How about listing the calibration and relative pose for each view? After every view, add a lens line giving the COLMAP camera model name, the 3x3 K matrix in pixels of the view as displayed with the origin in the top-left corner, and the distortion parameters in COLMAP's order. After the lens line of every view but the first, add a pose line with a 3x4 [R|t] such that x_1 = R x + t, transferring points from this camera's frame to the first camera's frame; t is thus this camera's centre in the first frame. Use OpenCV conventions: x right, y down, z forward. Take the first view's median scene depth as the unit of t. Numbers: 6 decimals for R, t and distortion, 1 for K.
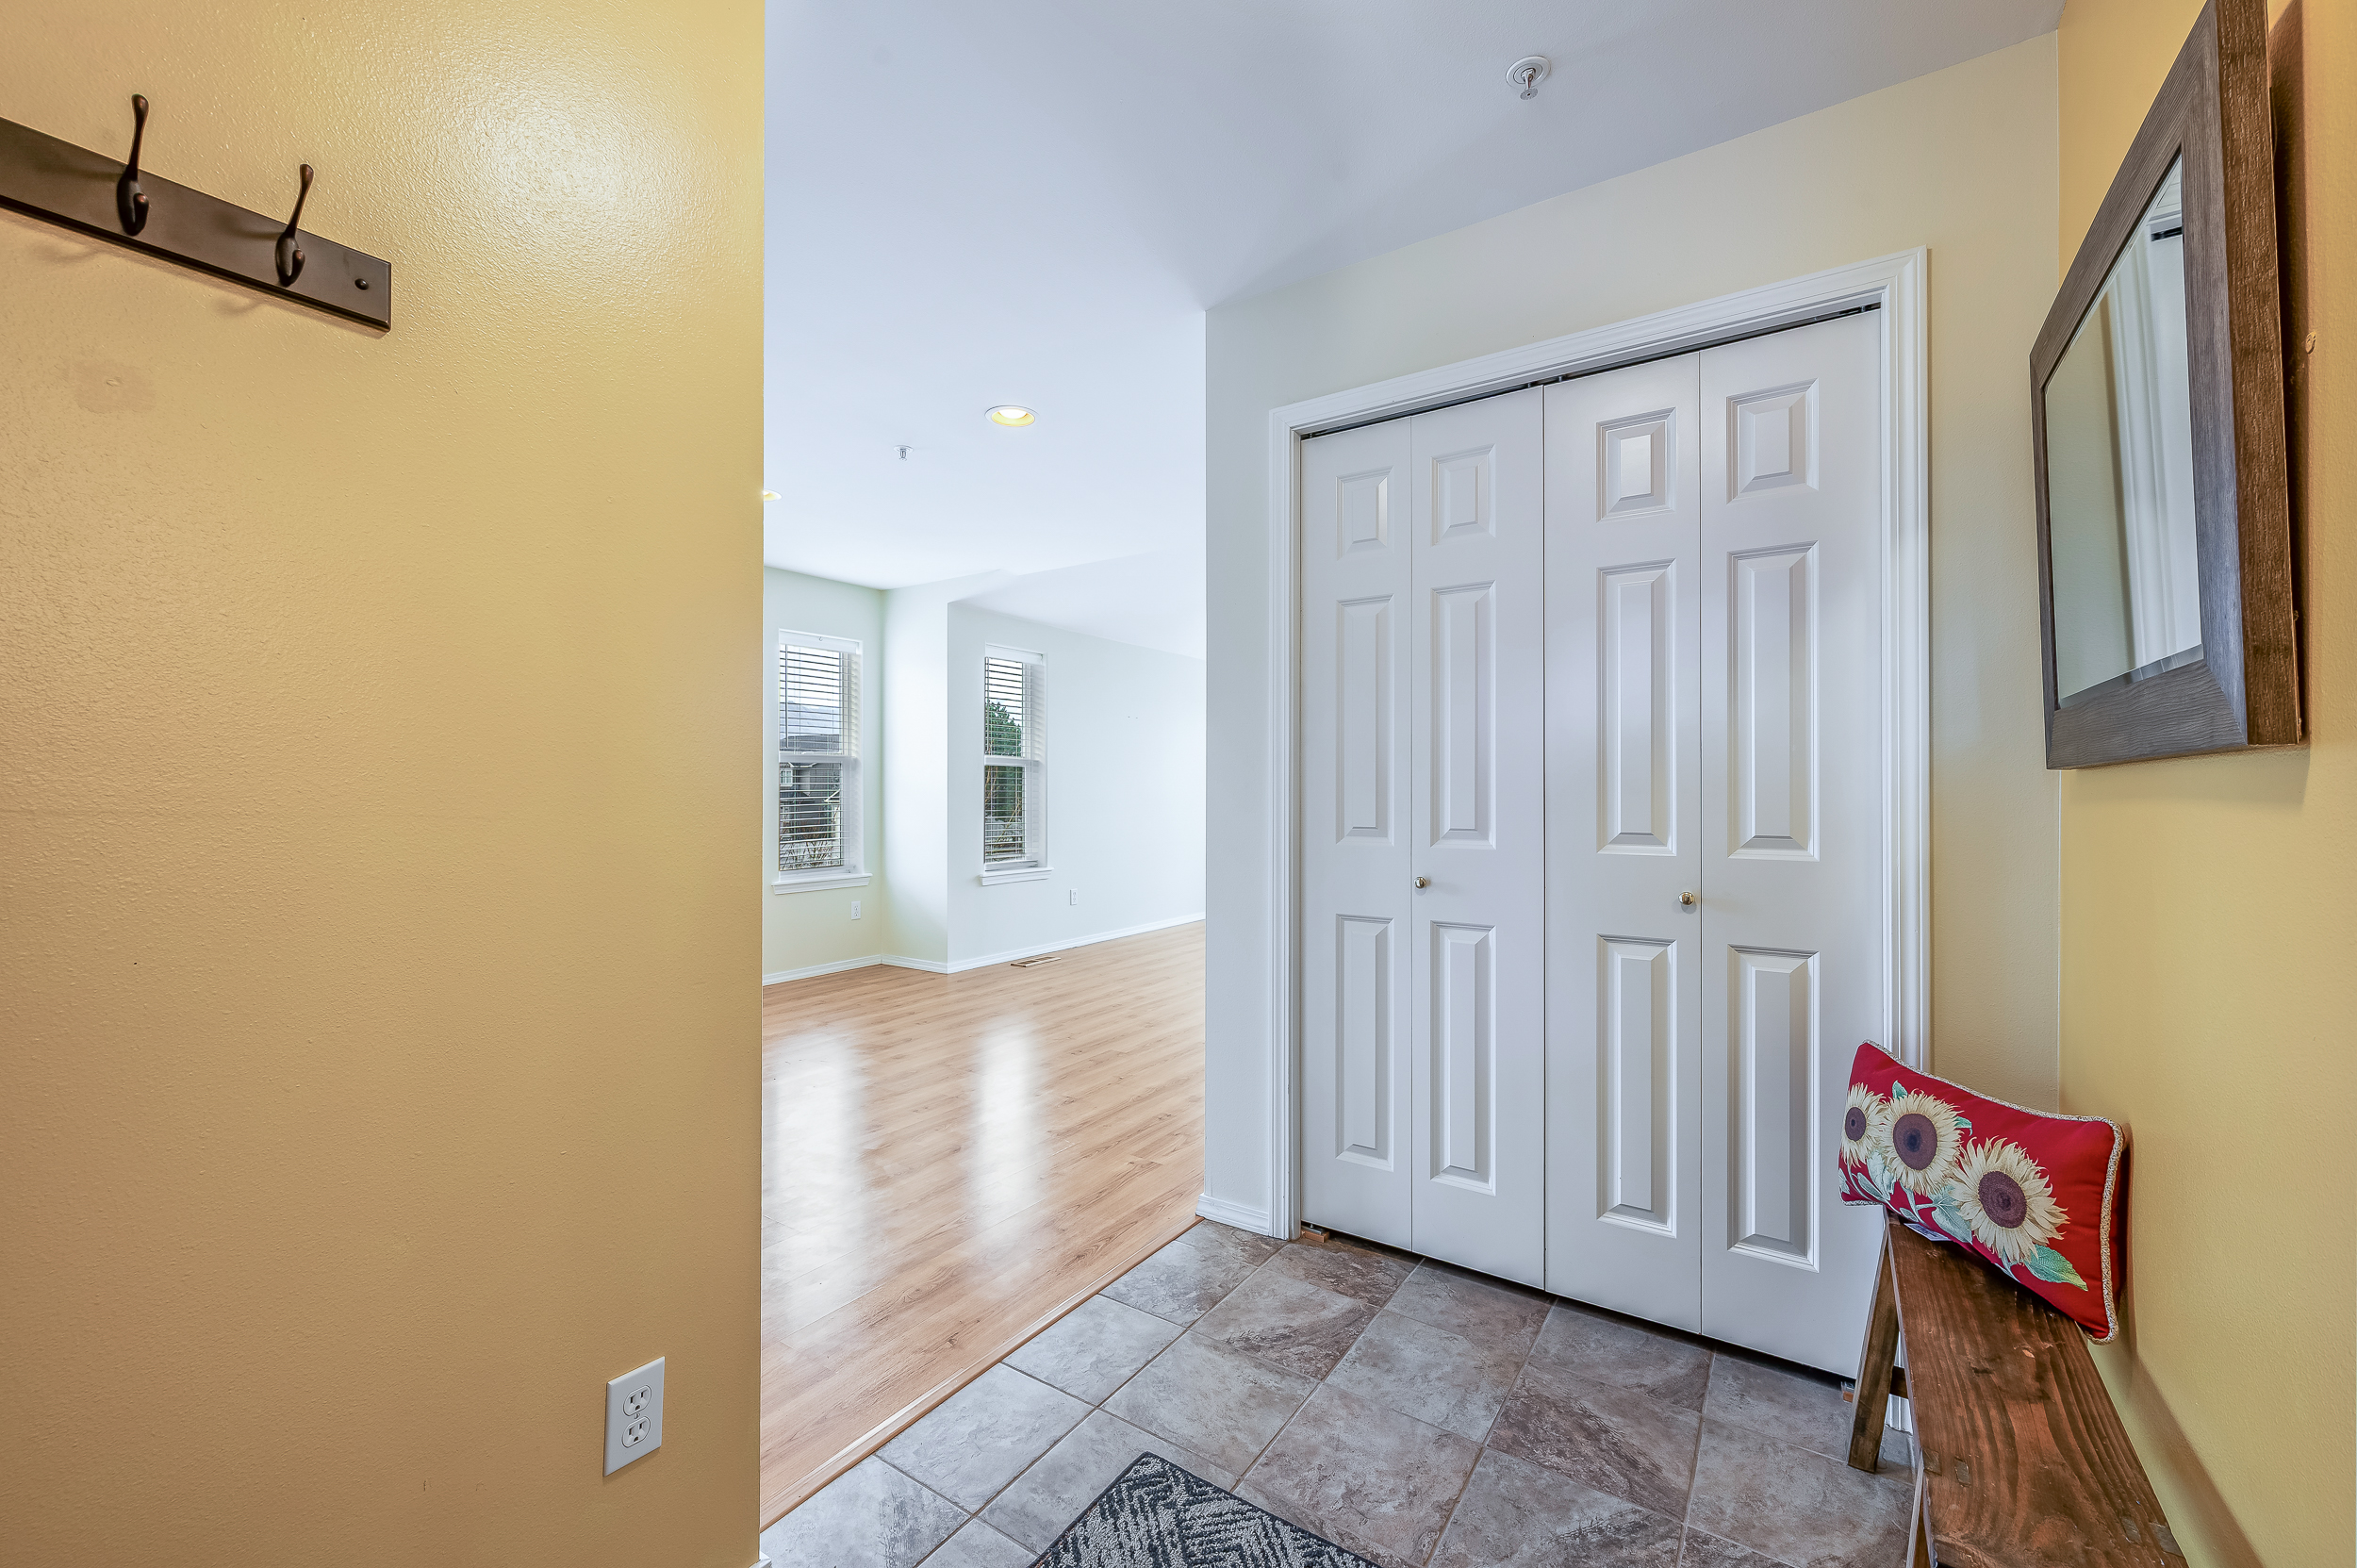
lens RADIAL K [[927.4, 0, 1169.8], [0, 927.4, 785.4], [0, 0, 1]] dist [-0.001039, 0.000097]
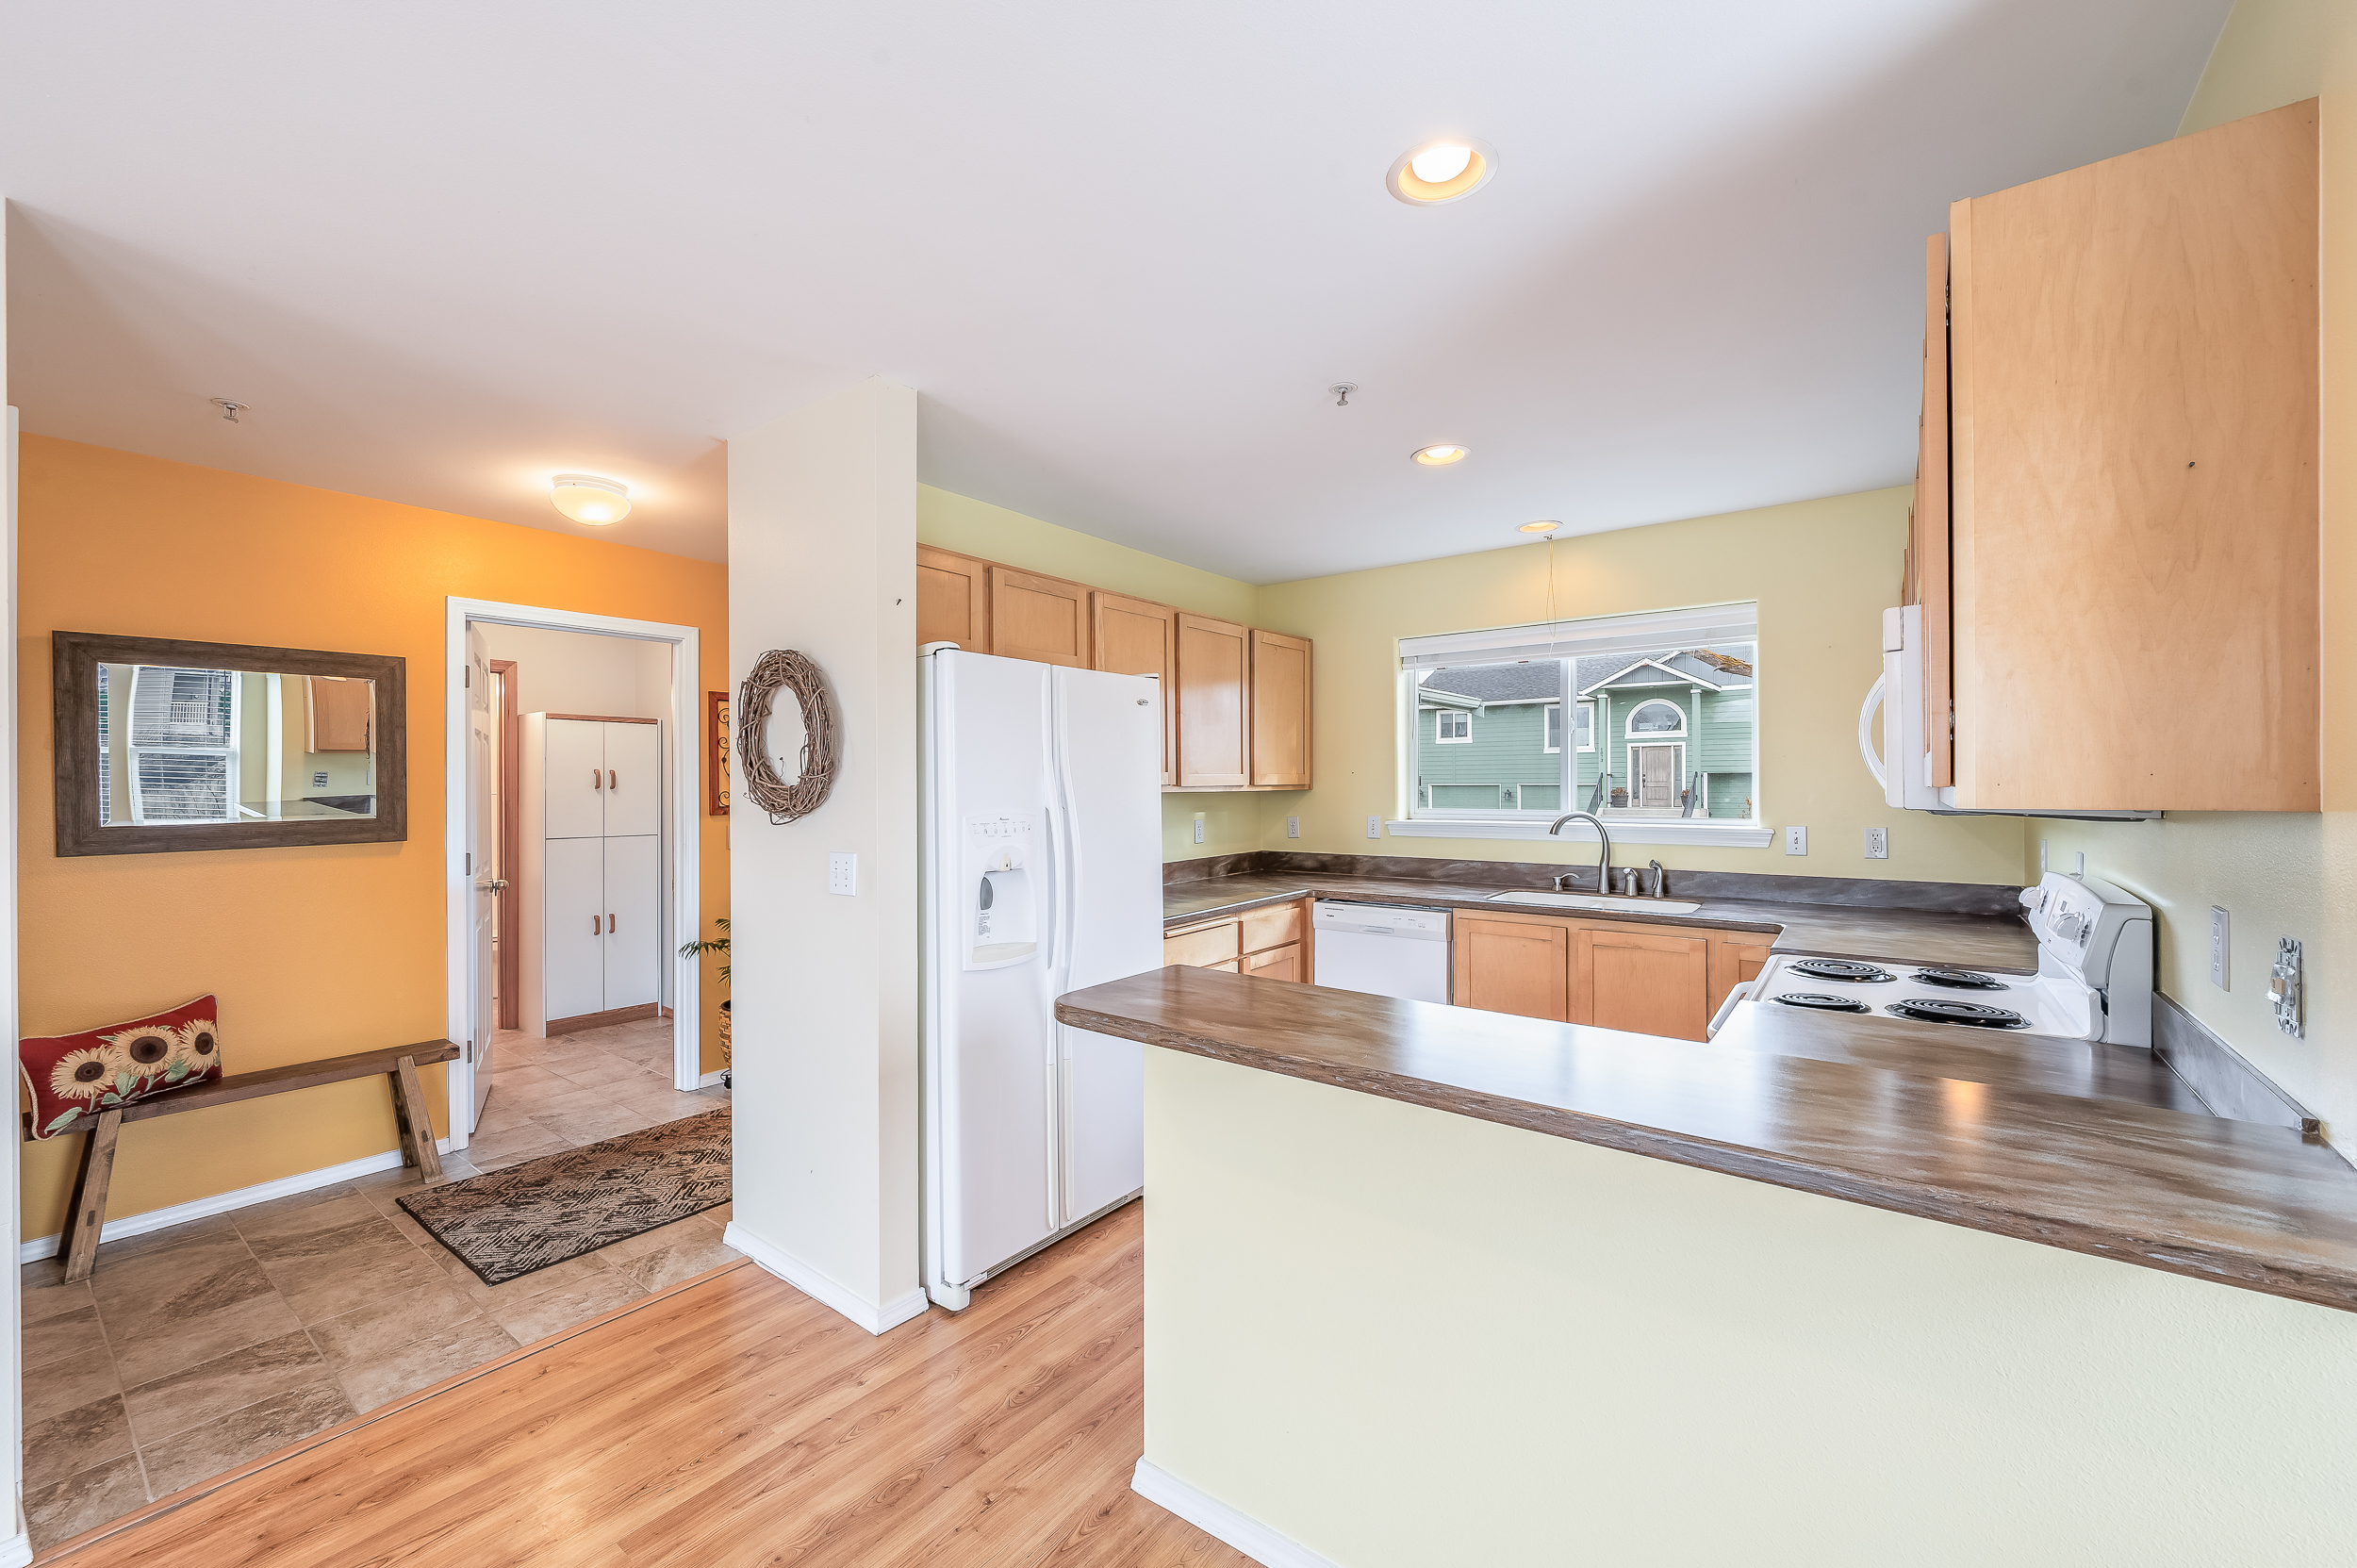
lens RADIAL K [[931.2, 0, 1154.8], [0, 931.2, 788.7], [0, 0, 1]] dist [0.002851, 0.000612]
pose [[-0.997330, 0.005895, 0.072784, -1.264235], [0.006025, 0.999981, 0.001567, -0.132141], [-0.072773, 0.002002, -0.997347, 2.467906]]
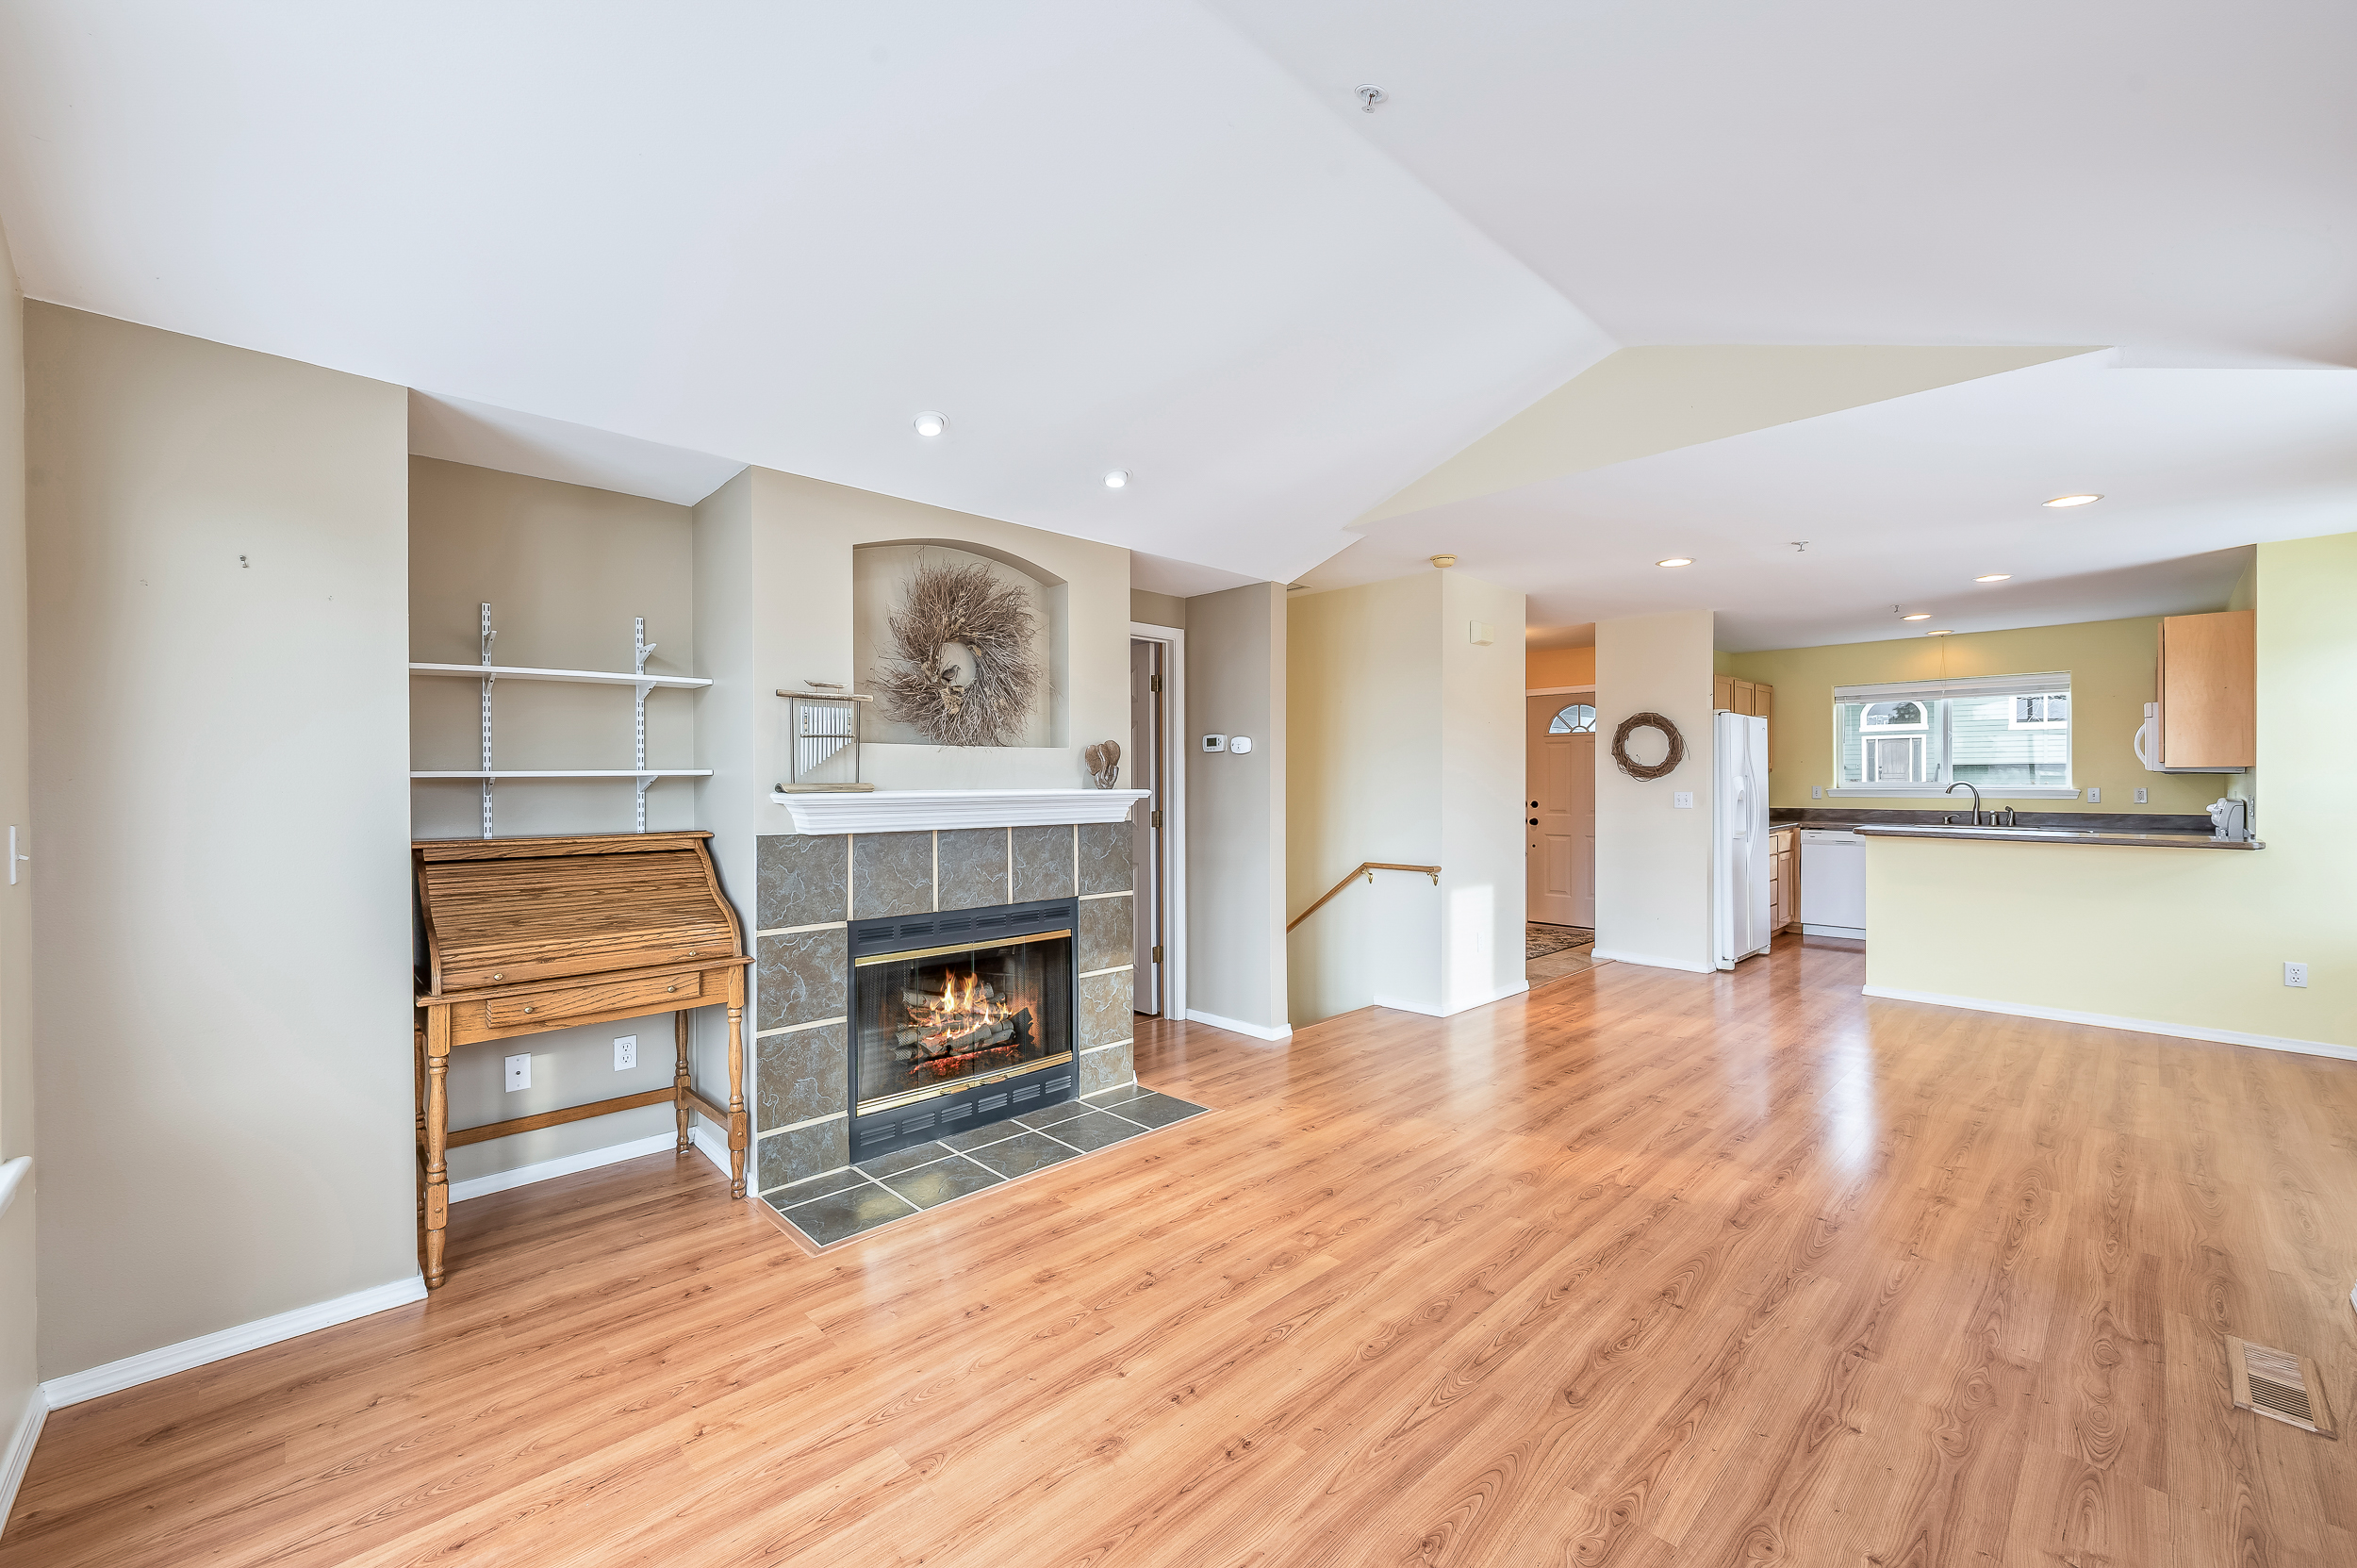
lens RADIAL K [[927.4, 0, 1169.8], [0, 927.4, 785.4], [0, 0, 1]] dist [-0.001039, 0.000097]
pose [[-0.975538, 0.002933, 0.219810, 0.590013], [0.004110, 0.999980, 0.004899, -0.082401], [-0.219791, 0.005683, -0.975530, 5.245161]]
